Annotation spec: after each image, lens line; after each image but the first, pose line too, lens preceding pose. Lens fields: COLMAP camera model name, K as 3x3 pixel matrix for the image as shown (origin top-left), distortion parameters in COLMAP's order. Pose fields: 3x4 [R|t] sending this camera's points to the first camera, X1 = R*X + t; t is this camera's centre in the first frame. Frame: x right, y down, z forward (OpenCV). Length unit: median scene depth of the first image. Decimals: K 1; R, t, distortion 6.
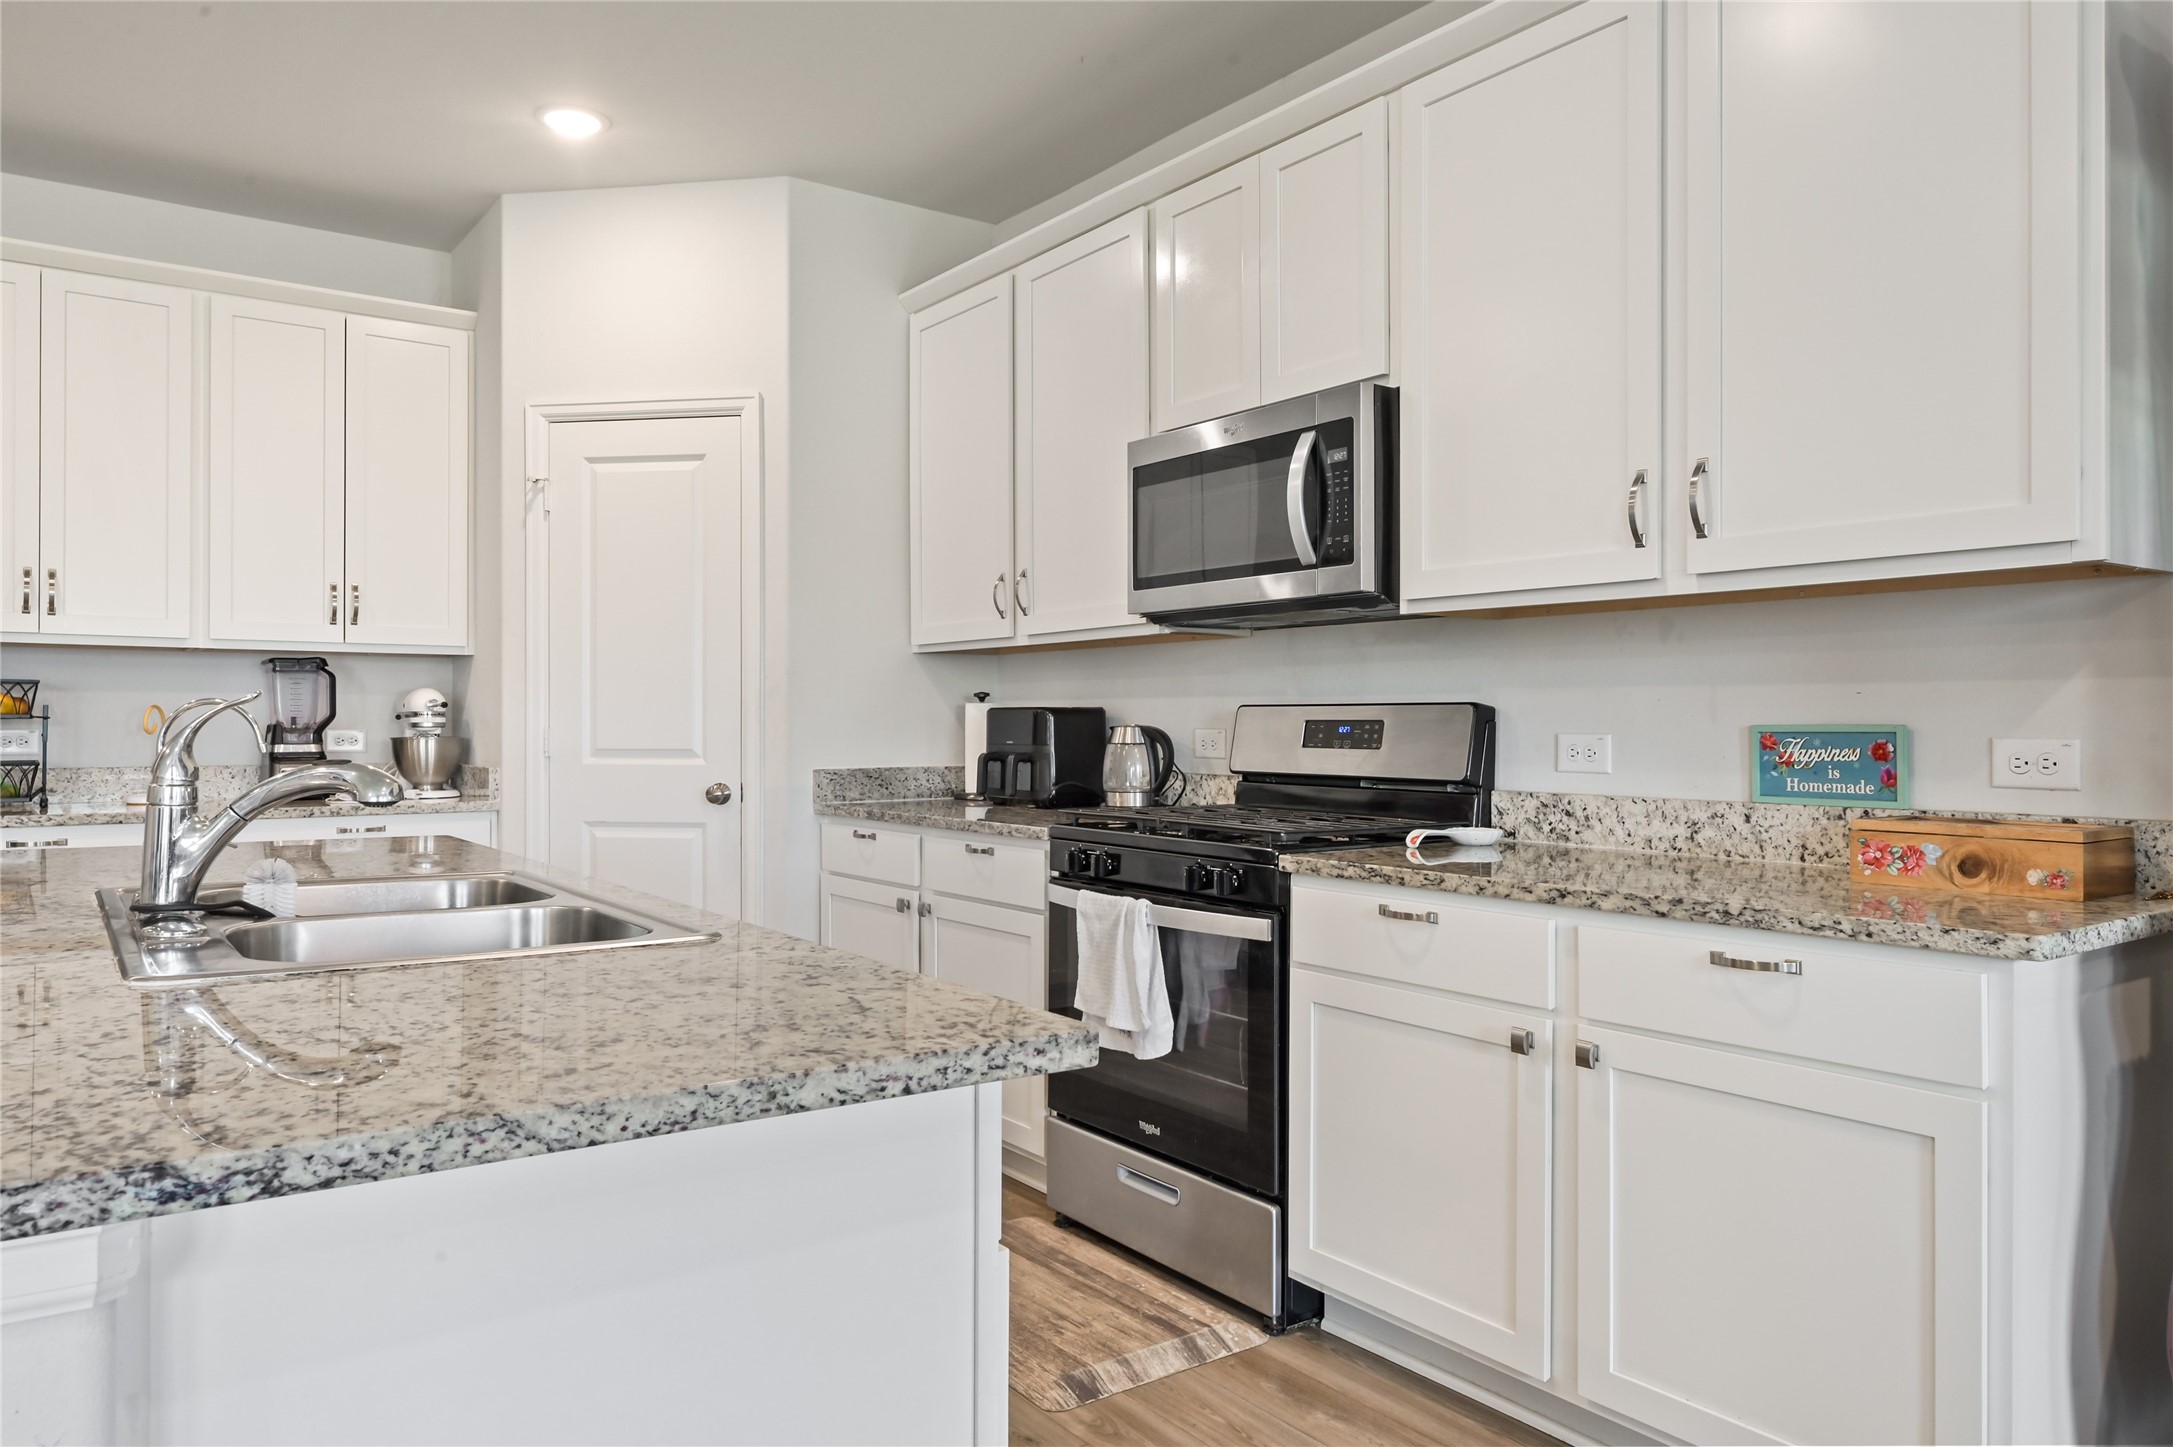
lens RADIAL K [[1408.5, 0, 1086.0], [0, 1408.5, 730.9], [0, 0, 1]] dist [-0.007553, -0.000819]
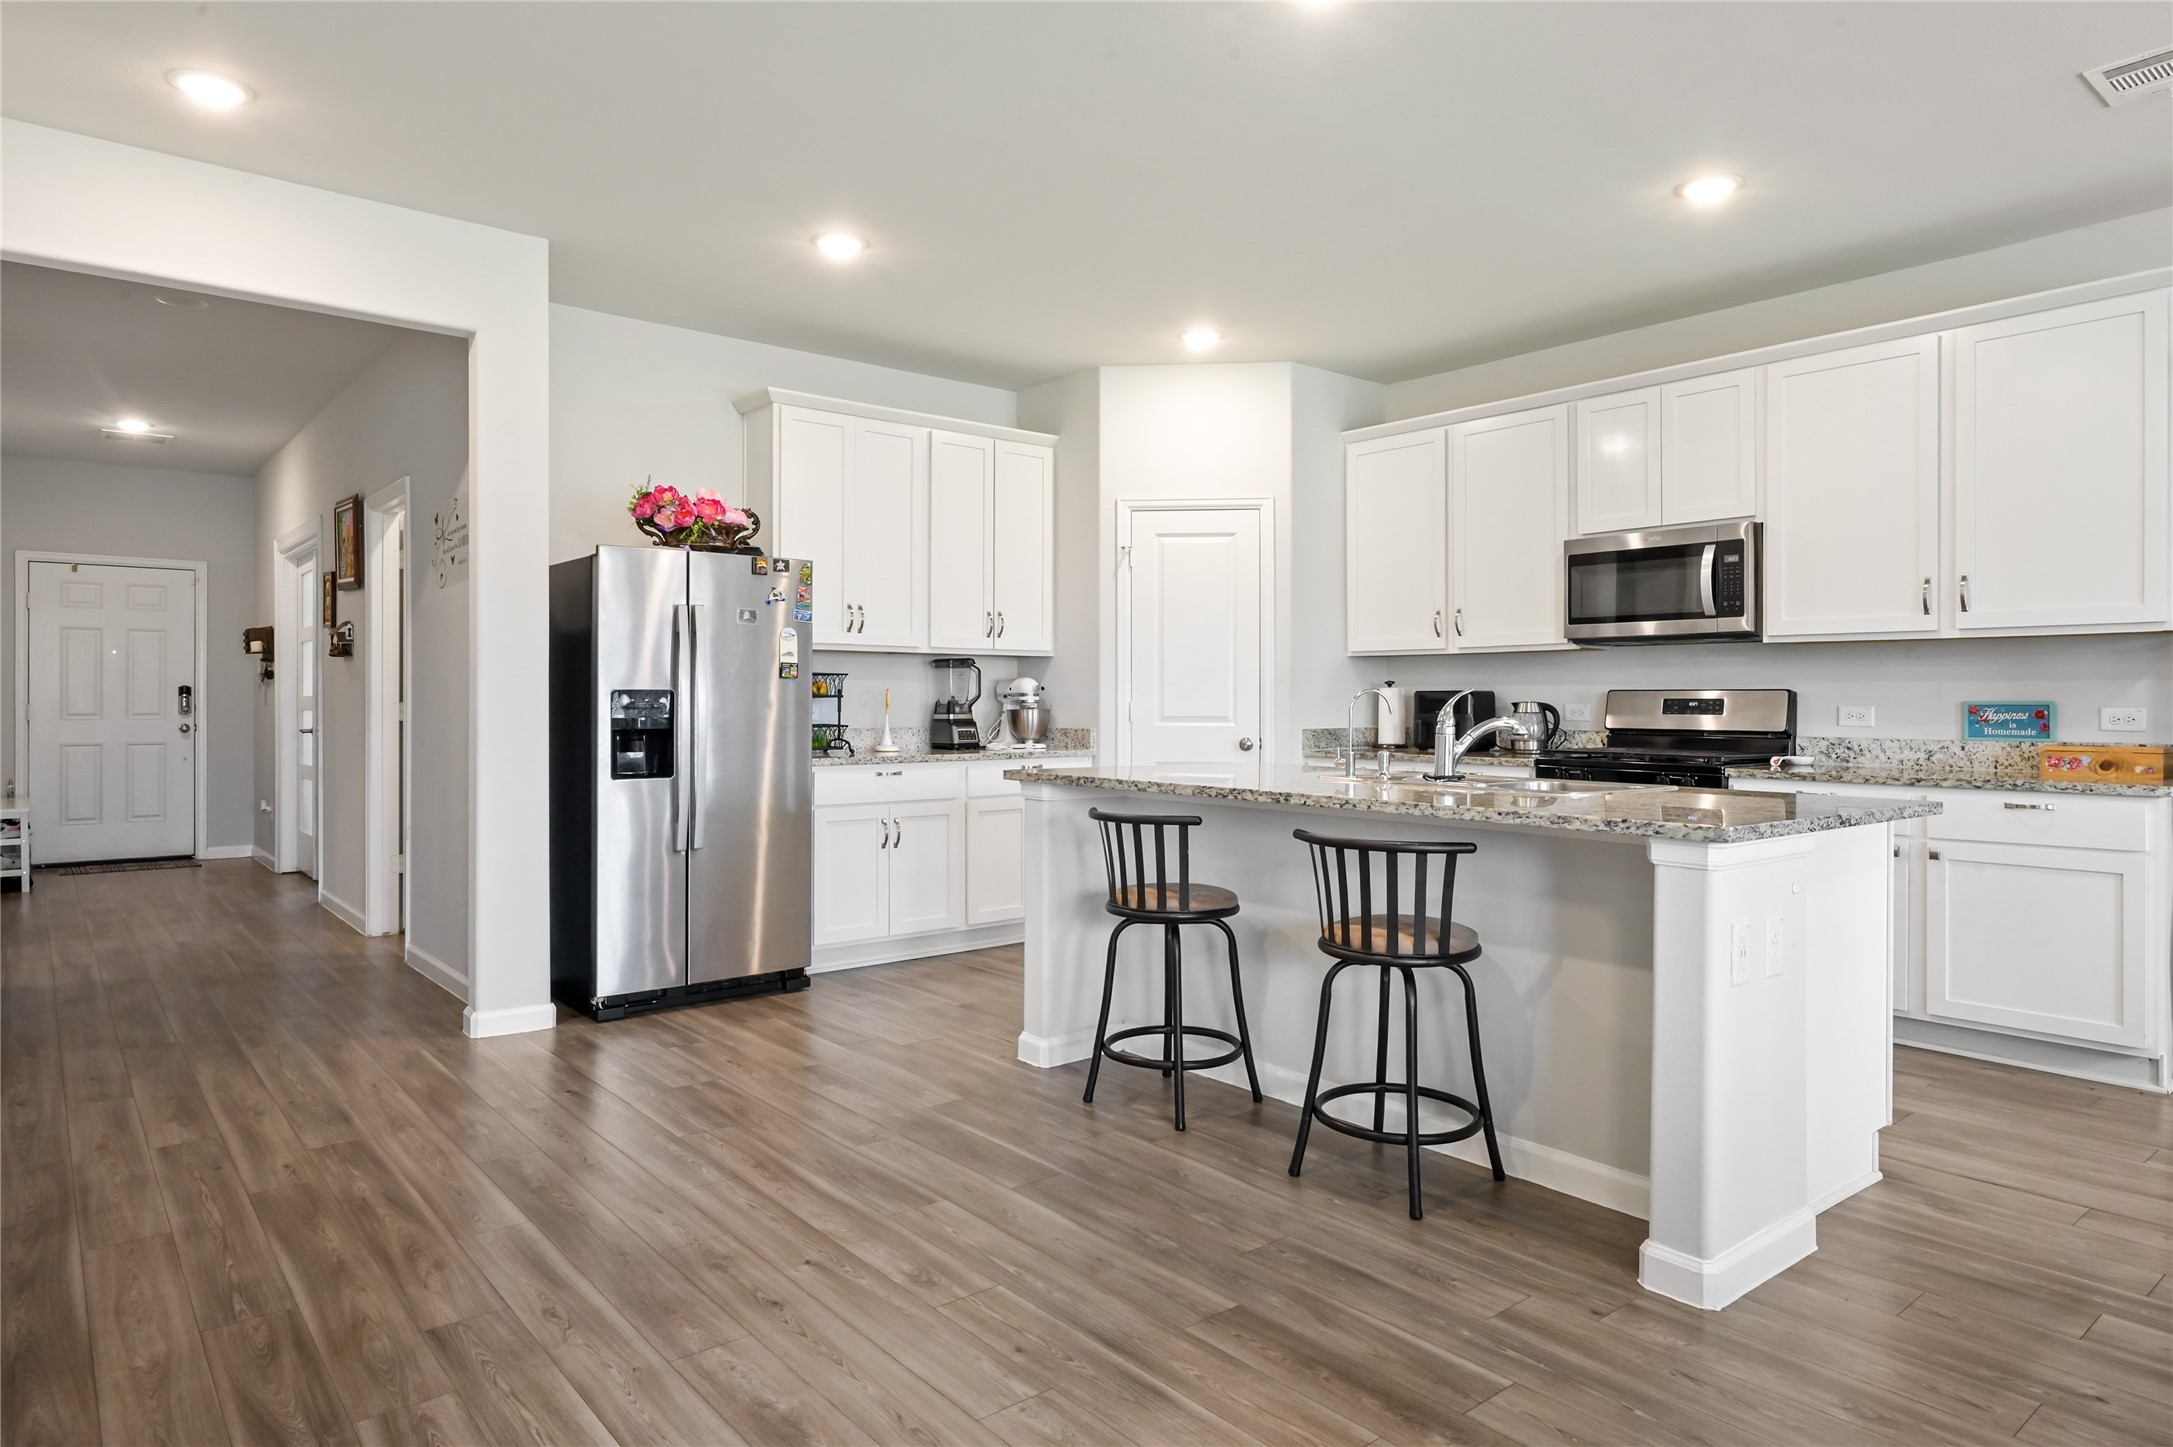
lens RADIAL K [[1243.3, 0, 1086.5], [0, 1243.3, 710.8], [0, 0, 1]] dist [-0.008927, -0.001247]
pose [[0.998322, -0.000125, 0.057909, -0.737472], [-0.000032, 0.999996, 0.002711, 0.003588], [-0.057910, -0.002708, 0.998318, -0.574541]]
